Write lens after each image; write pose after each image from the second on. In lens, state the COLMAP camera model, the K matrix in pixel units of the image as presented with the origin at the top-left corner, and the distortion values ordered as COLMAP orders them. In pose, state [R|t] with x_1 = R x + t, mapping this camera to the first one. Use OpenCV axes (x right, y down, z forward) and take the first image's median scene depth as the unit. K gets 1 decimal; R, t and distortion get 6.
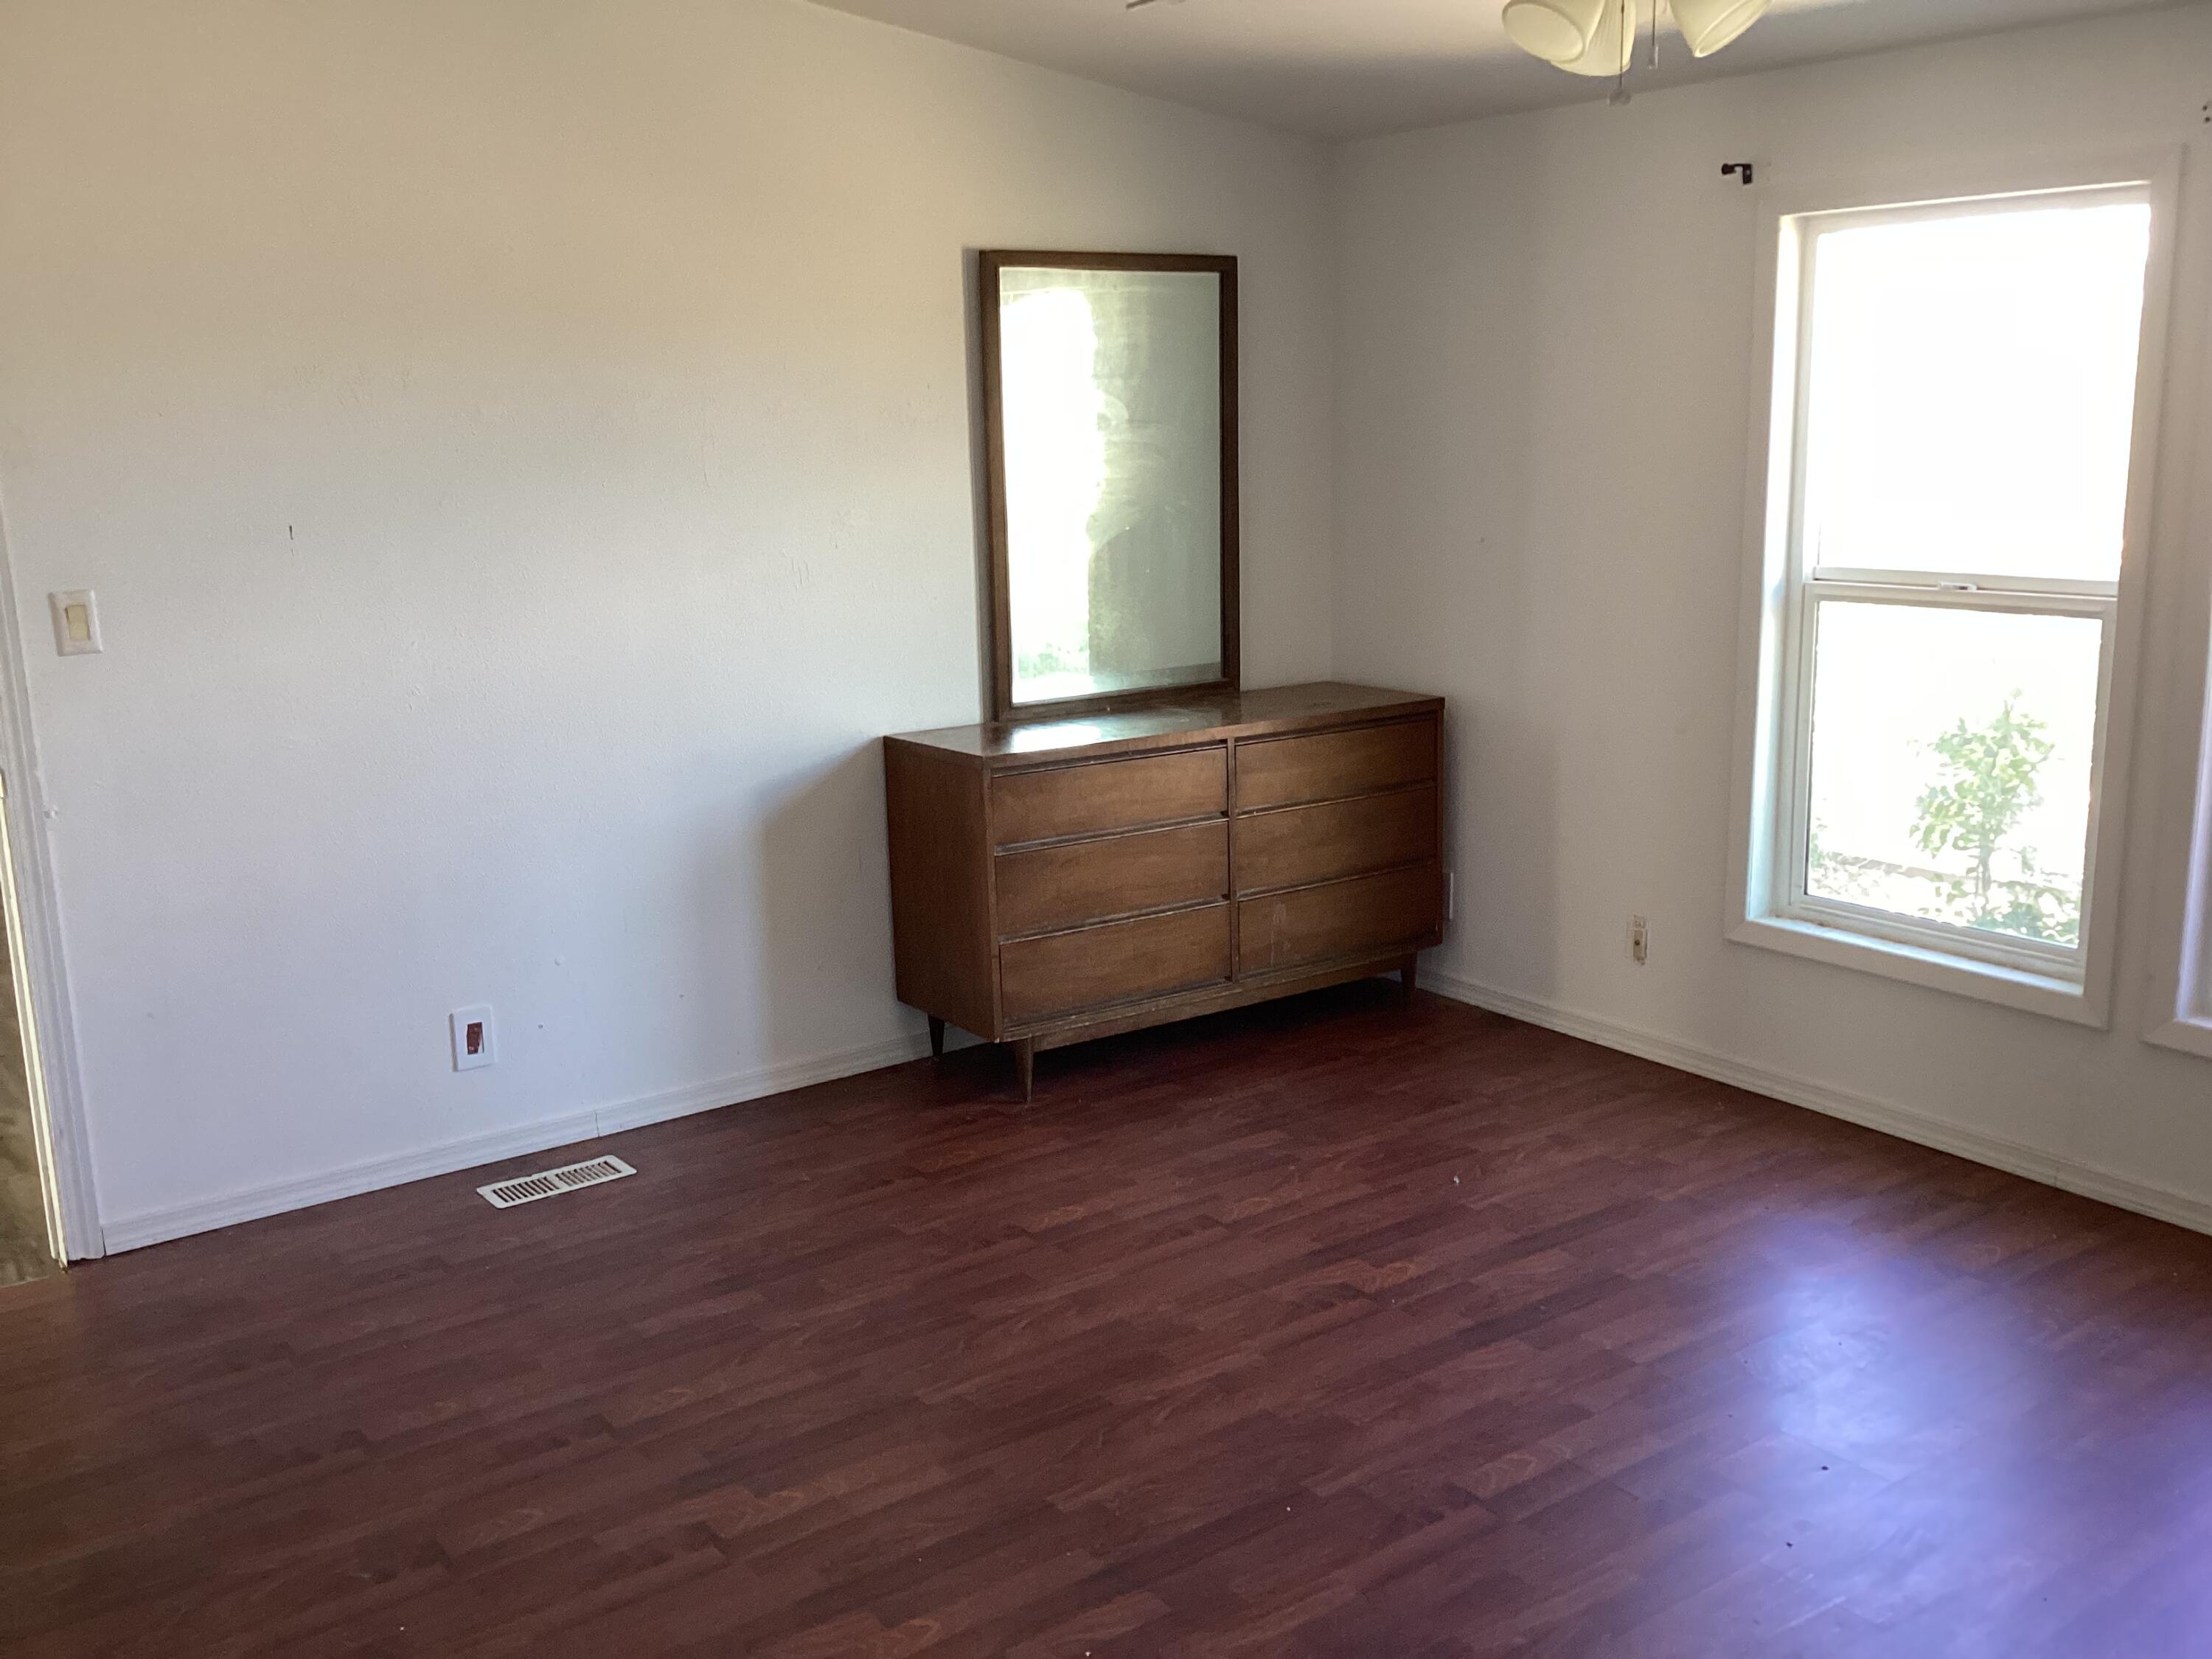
lens RADIAL K [[2014.1, 0, 1106.0], [0, 2014.1, 829.5], [0, 0, 1]] dist [0.089671, -0.187051]
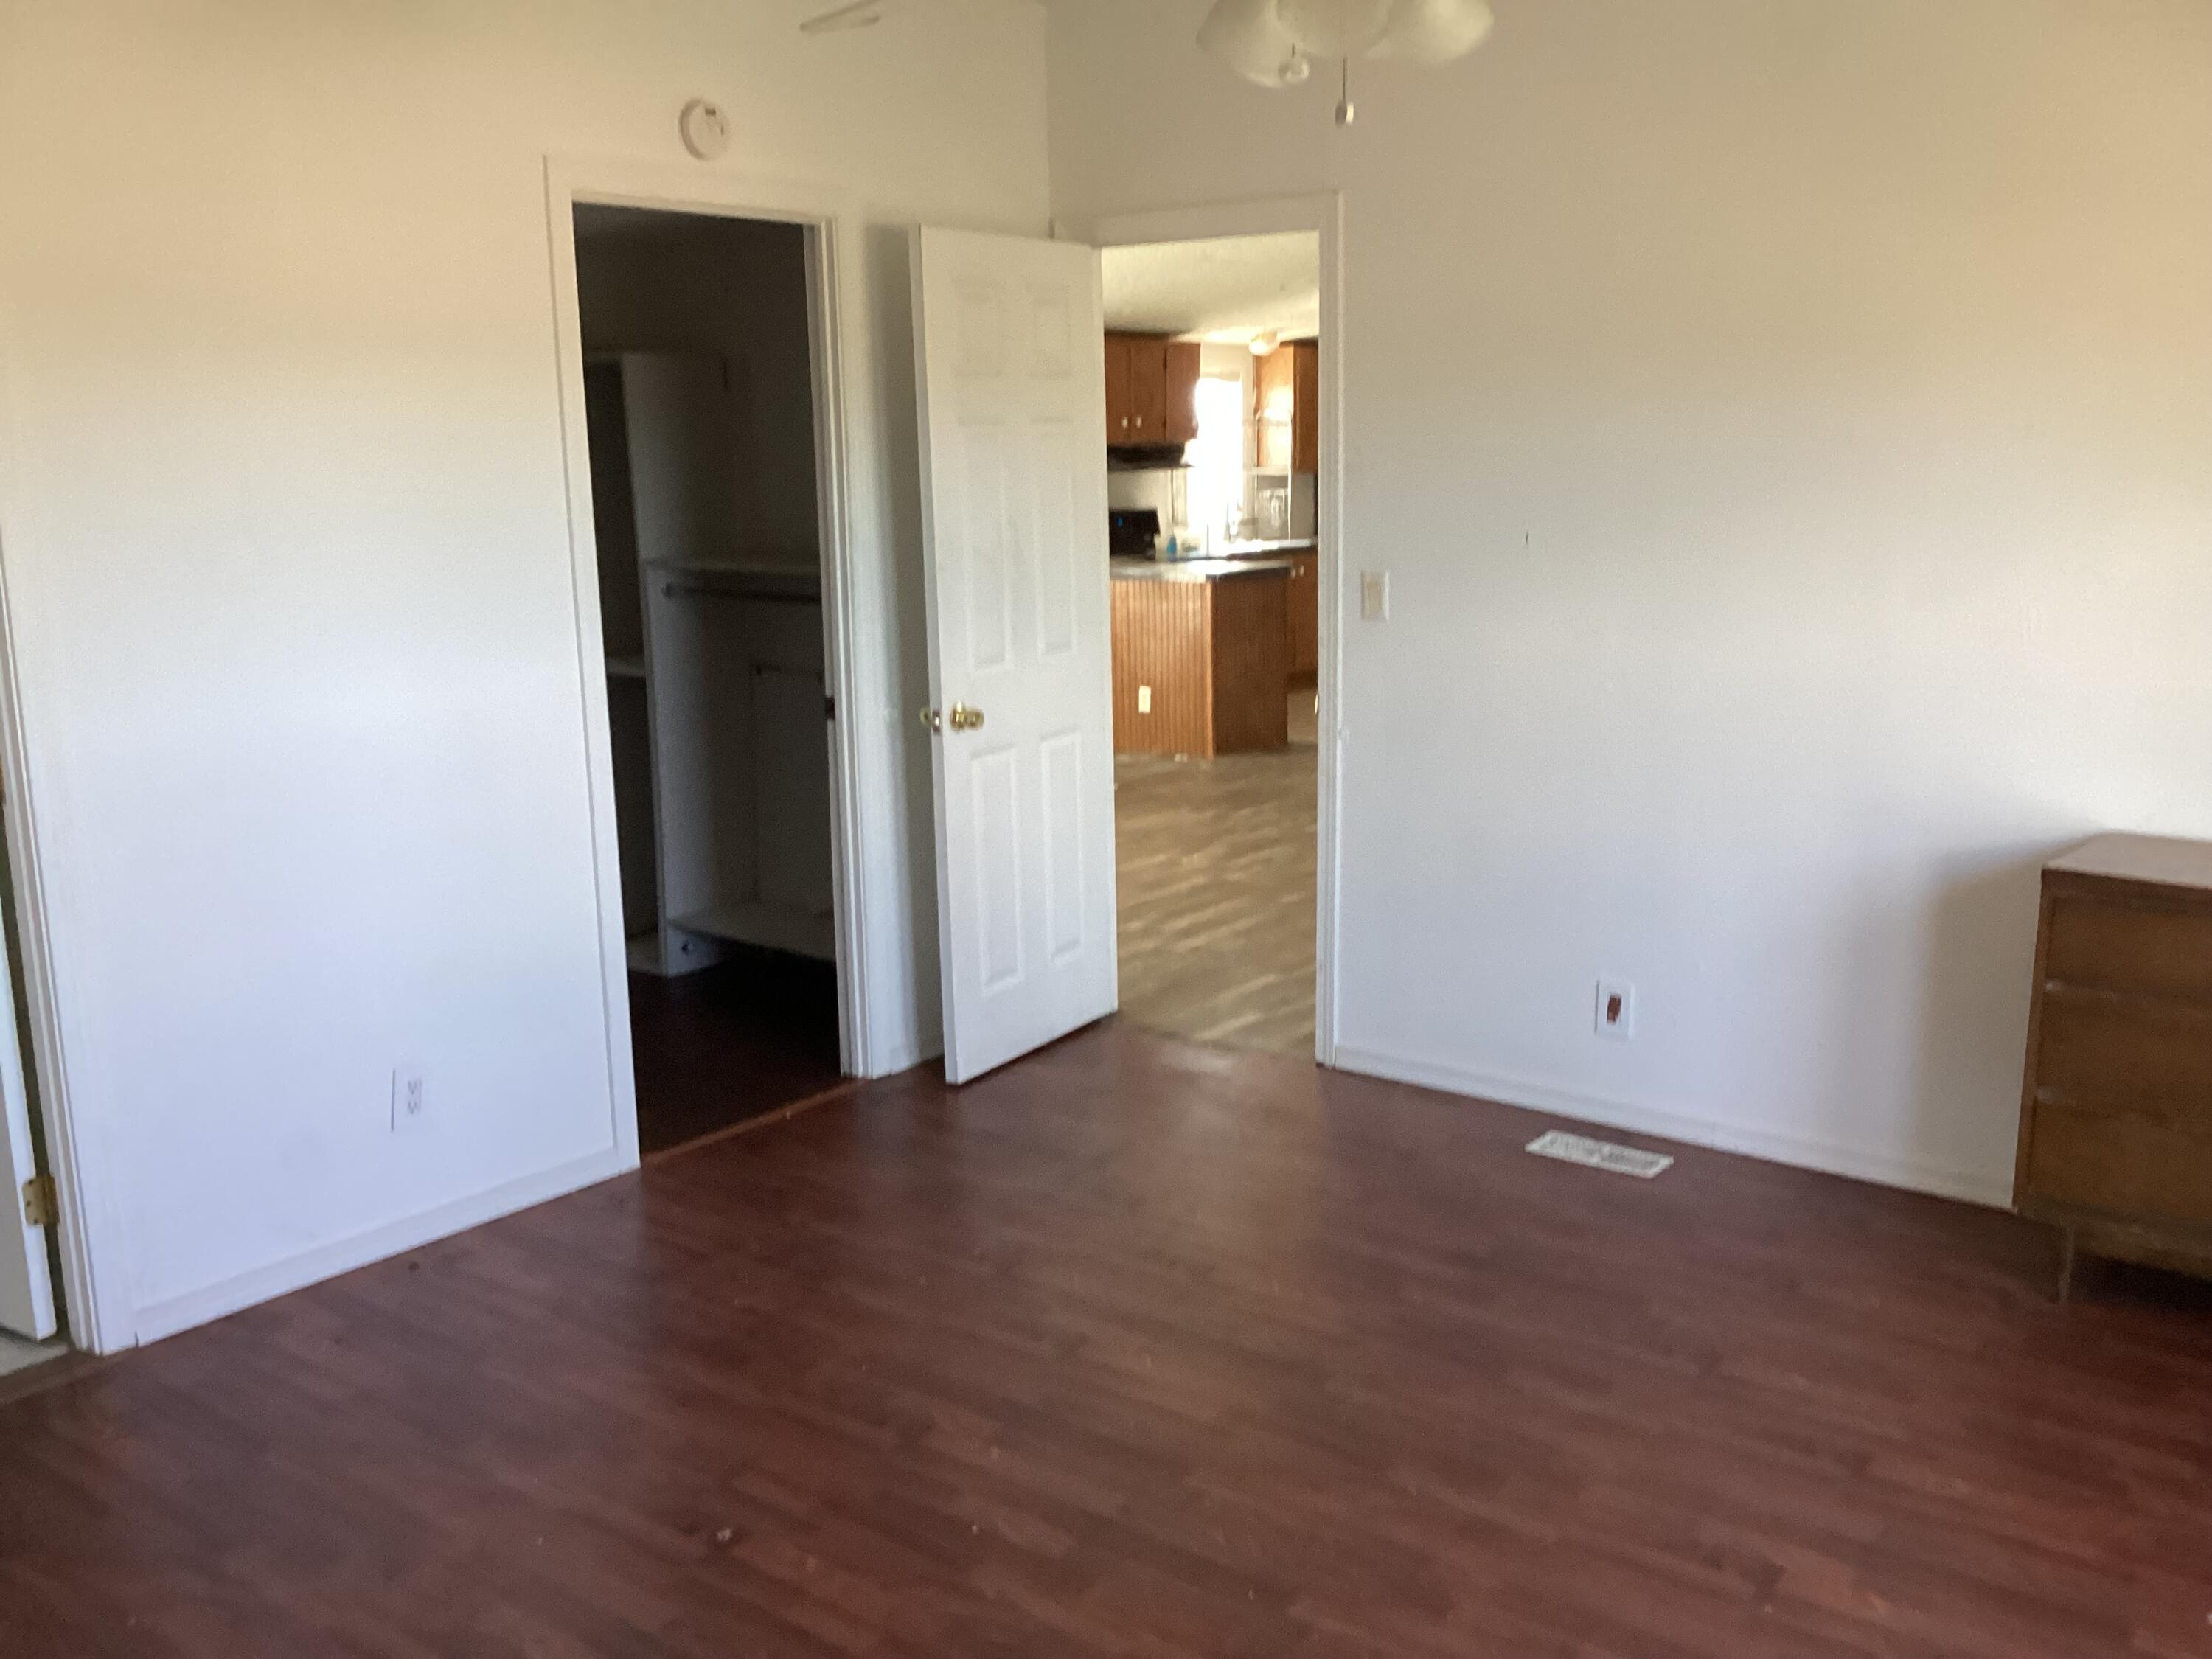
lens RADIAL K [[2014.1, 0, 1106.0], [0, 2014.1, 829.5], [0, 0, 1]] dist [0.089671, -0.187051]
pose [[0.280063, 0.210093, -0.936710, 0.705951], [-0.190411, 0.968529, 0.160299, -0.130835], [0.940908, 0.133466, 0.311254, 0.443183]]
